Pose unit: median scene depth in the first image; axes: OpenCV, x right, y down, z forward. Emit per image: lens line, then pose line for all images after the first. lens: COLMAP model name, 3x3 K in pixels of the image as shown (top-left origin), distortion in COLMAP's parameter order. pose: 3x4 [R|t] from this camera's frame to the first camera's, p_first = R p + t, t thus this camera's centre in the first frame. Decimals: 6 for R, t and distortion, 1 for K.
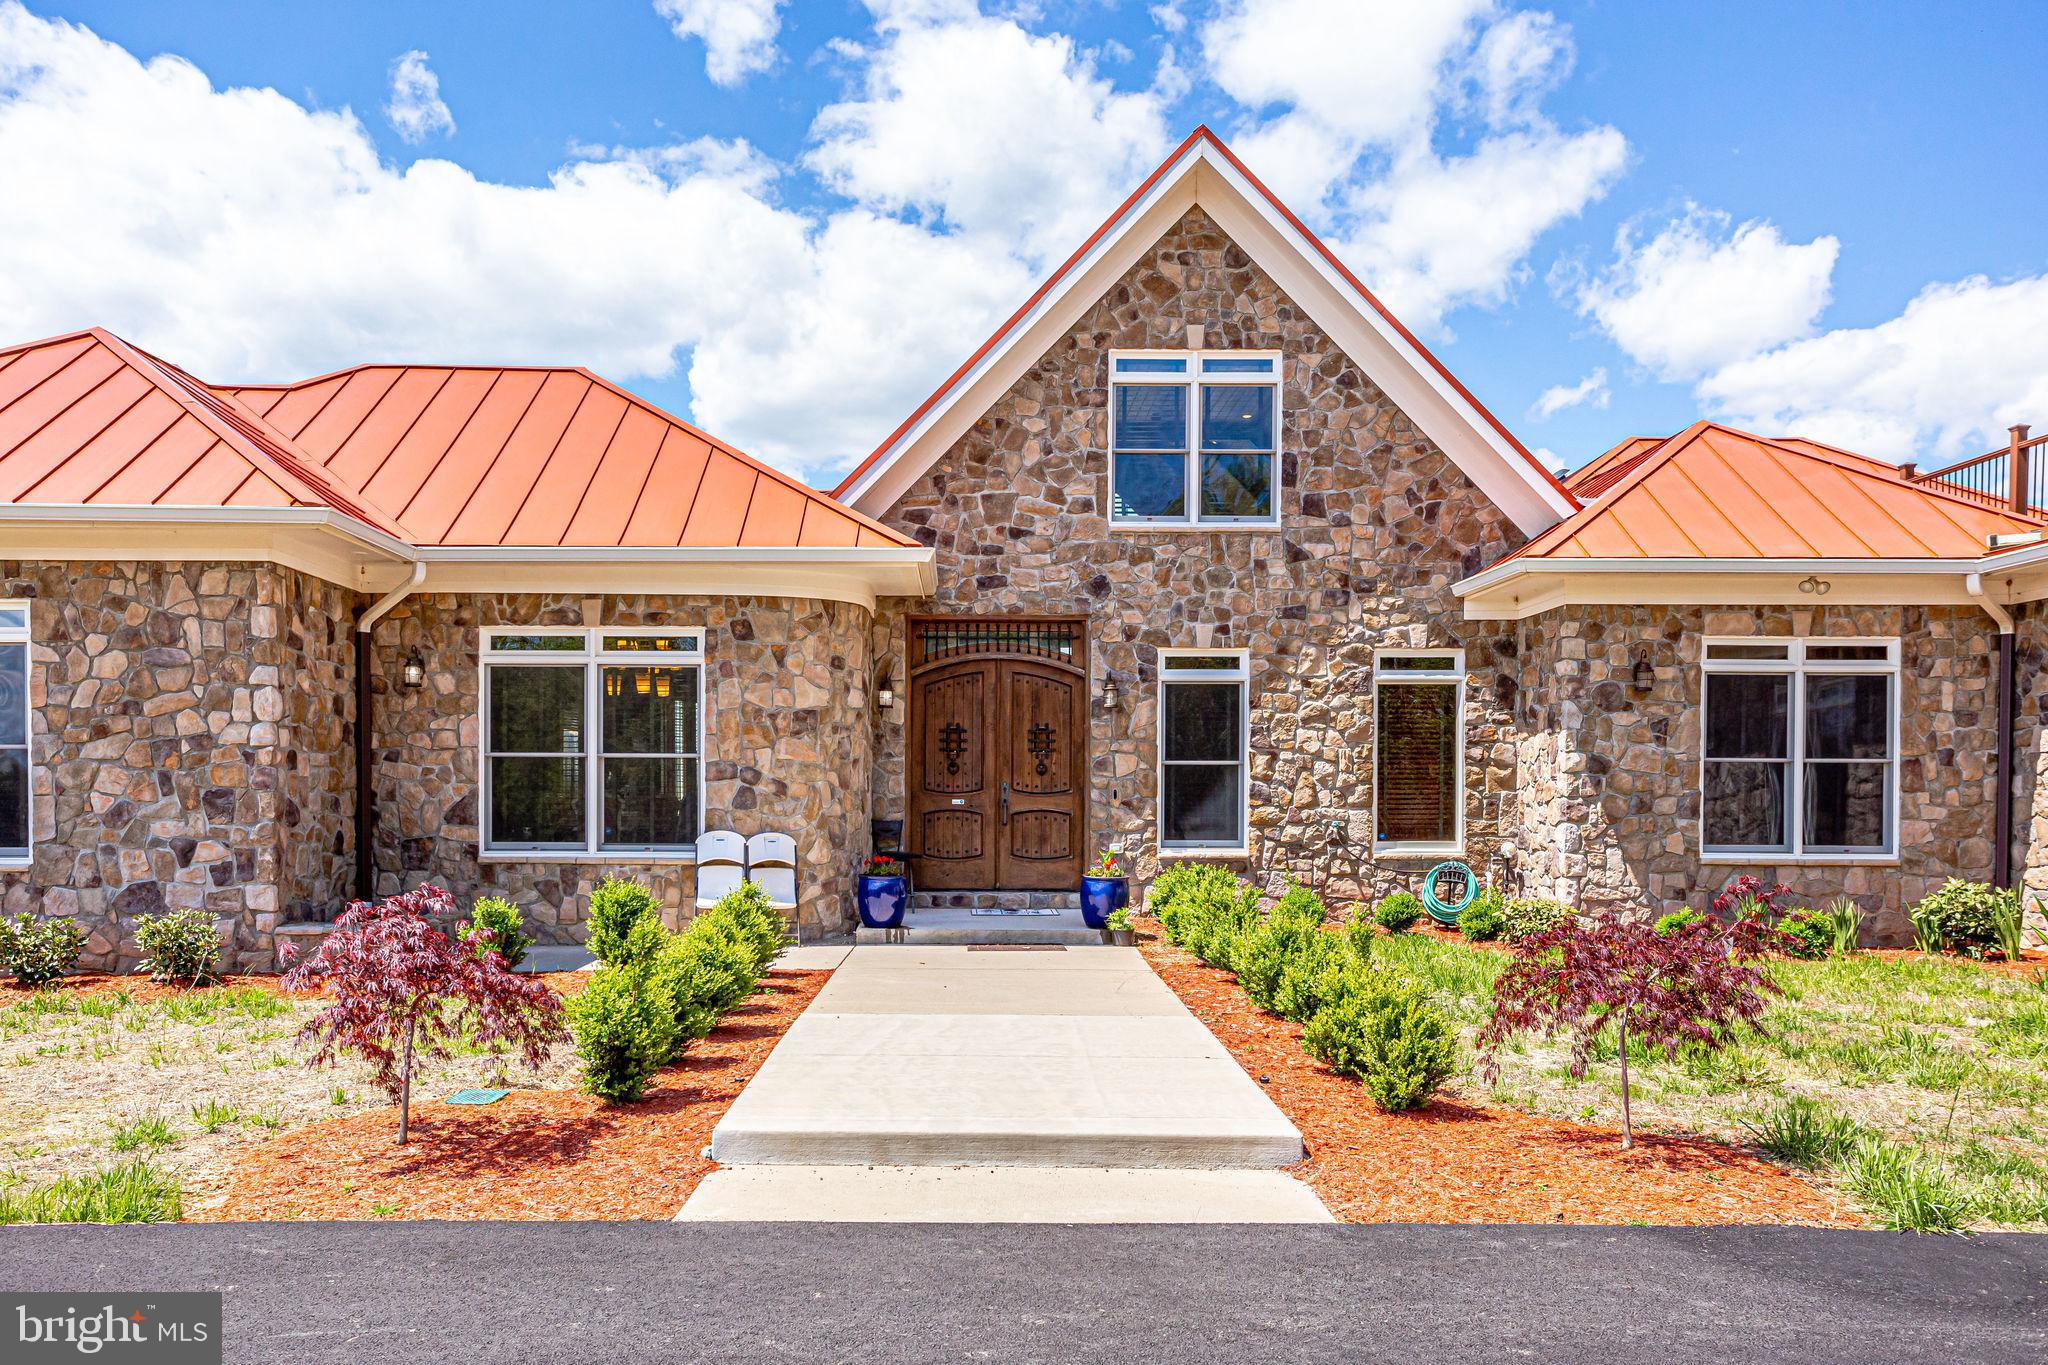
lens RADIAL K [[1689.2, 0, 972.6], [0, 1689.2, 805.3], [0, 0, 1]] dist [0.031303, 0.008540]
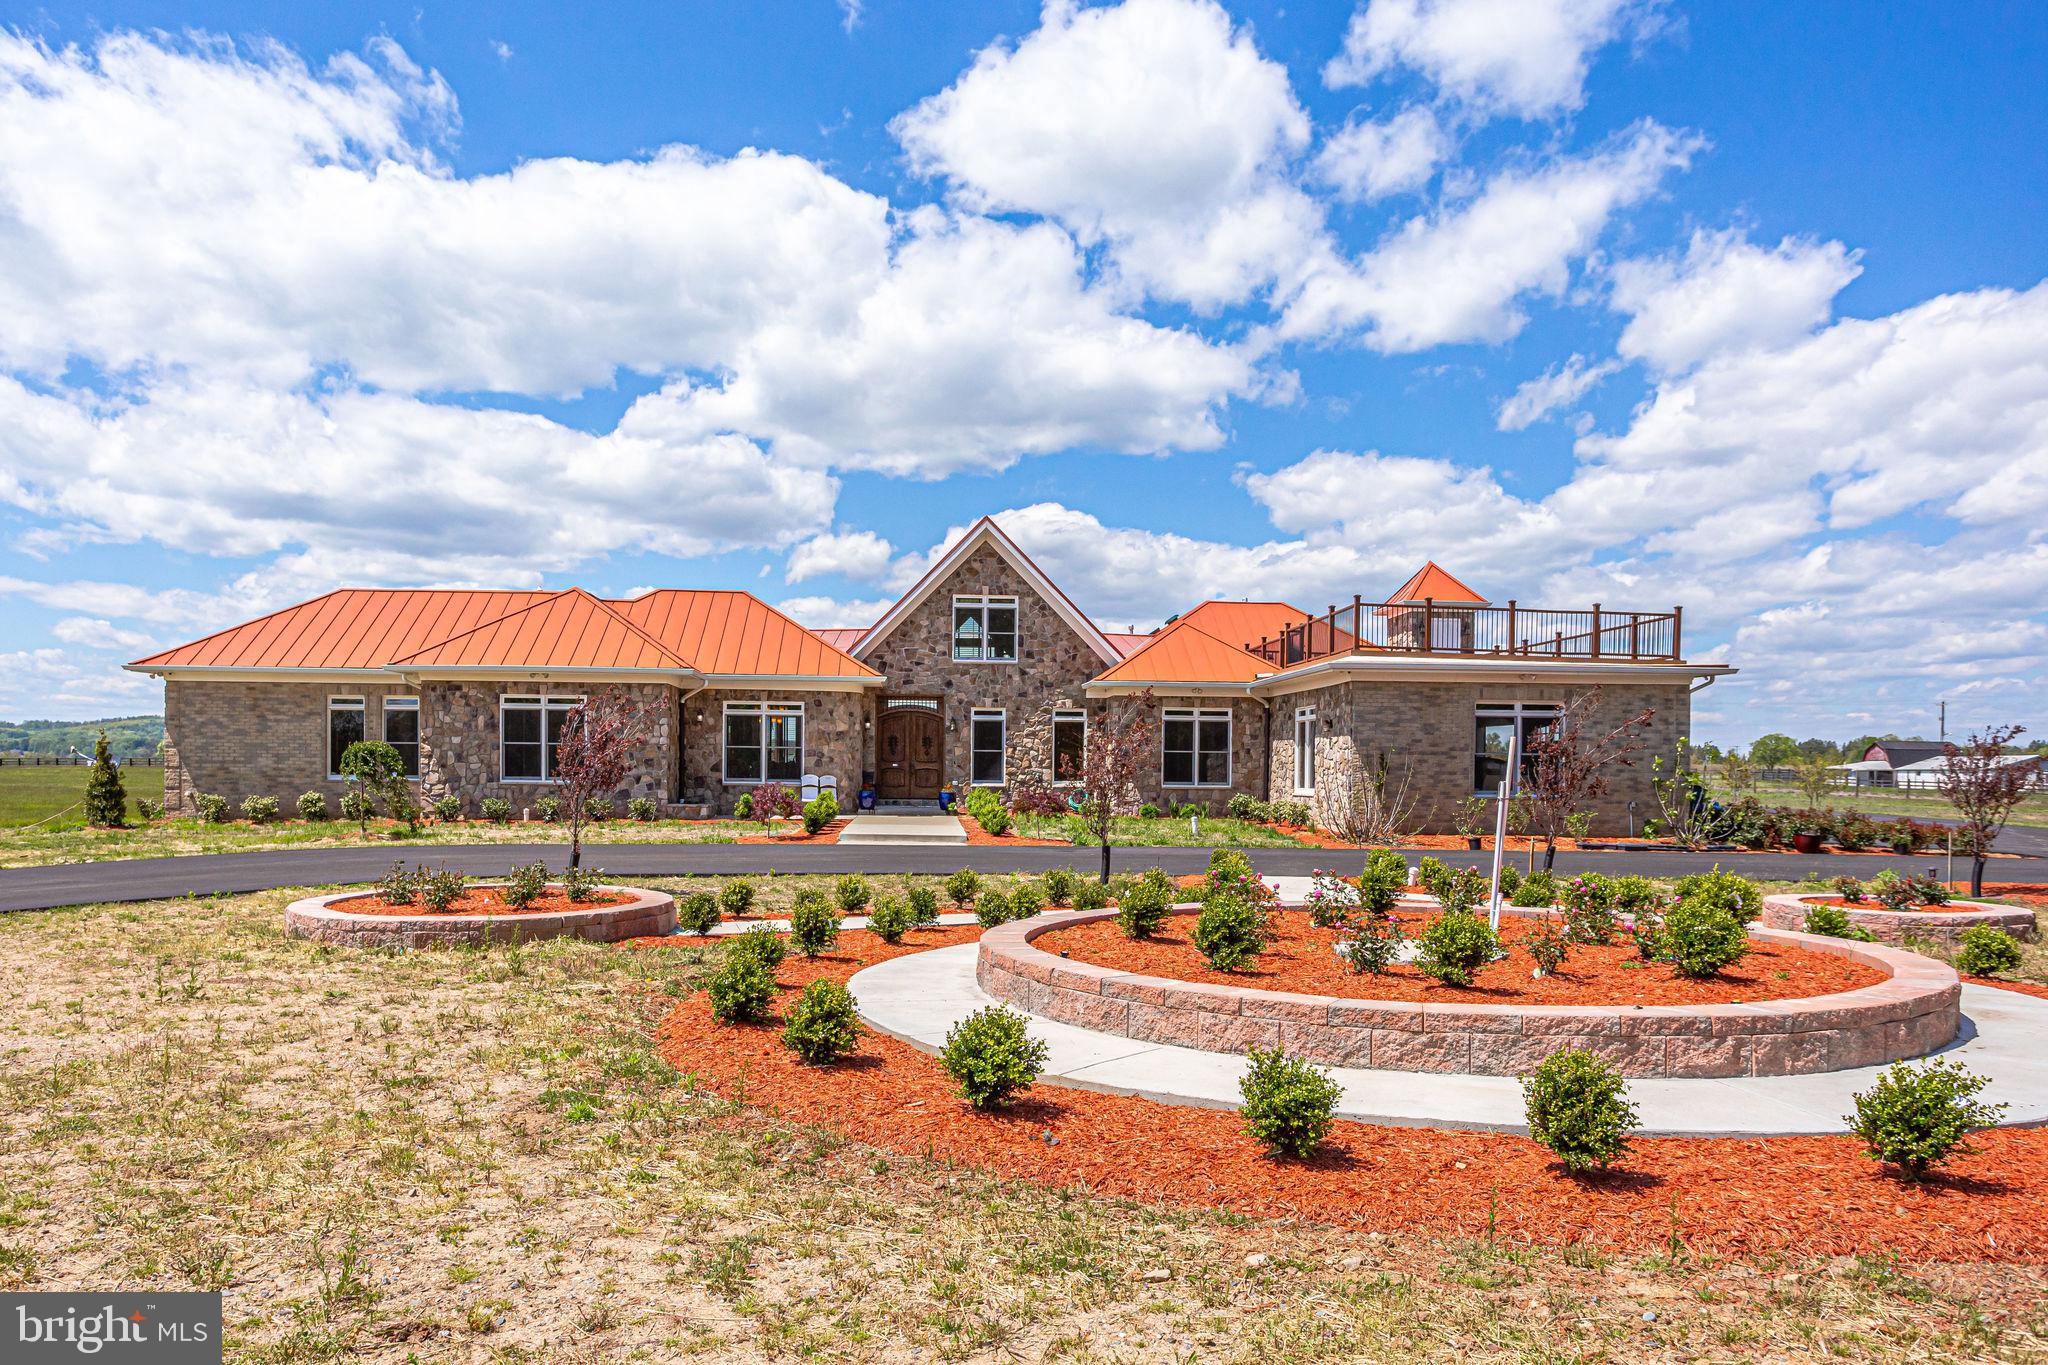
lens RADIAL K [[1436.6, 0, 982.1], [0, 1436.6, 757.5], [0, 0, 1]] dist [0.047970, 0.000750]
pose [[0.998872, 0.006328, 0.047069, 0.021691], [-0.005695, 0.999892, -0.013553, 0.015576], [-0.047149, 0.013270, 0.998800, -1.247907]]
